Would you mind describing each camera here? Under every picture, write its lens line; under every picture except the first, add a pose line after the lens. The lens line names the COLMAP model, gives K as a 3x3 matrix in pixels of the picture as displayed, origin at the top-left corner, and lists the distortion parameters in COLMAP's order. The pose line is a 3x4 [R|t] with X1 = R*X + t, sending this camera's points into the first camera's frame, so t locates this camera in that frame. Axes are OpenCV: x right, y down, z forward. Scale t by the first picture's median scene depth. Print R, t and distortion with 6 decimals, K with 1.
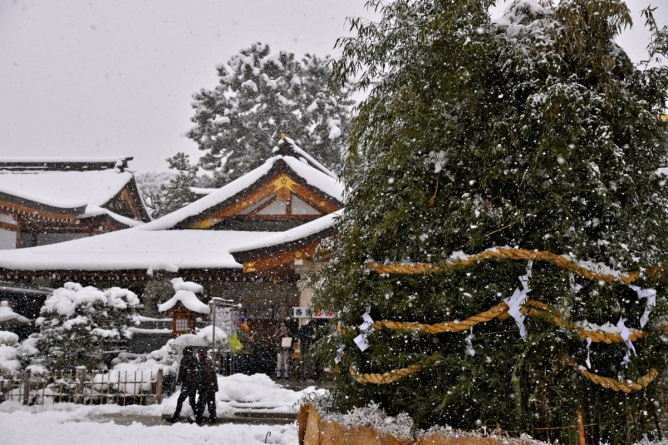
lens RADIAL K [[1247.8, 0, 346.1], [0, 1247.8, 236.2], [0, 0, 1]] dist [0.578242, 0.000000]
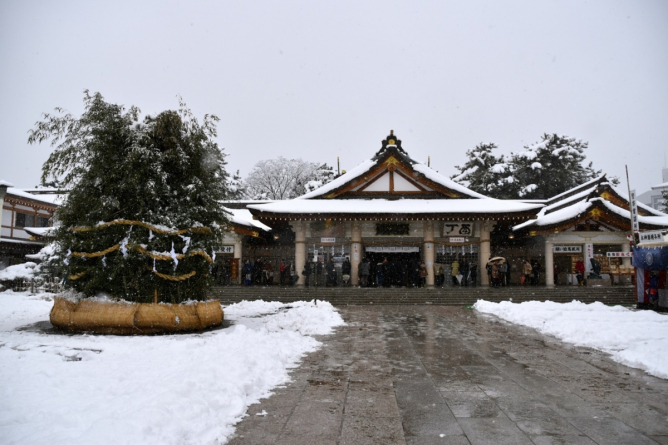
lens RADIAL K [[555.4, 0, 336.2], [0, 555.4, 219.3], [0, 0, 1]] dist [-0.108080, 0.000213]
pose [[0.995072, -0.005855, 0.098983, 0.381300], [0.006826, 0.999932, -0.009476, 0.019234], [-0.098920, 0.010105, 0.995044, -0.023274]]
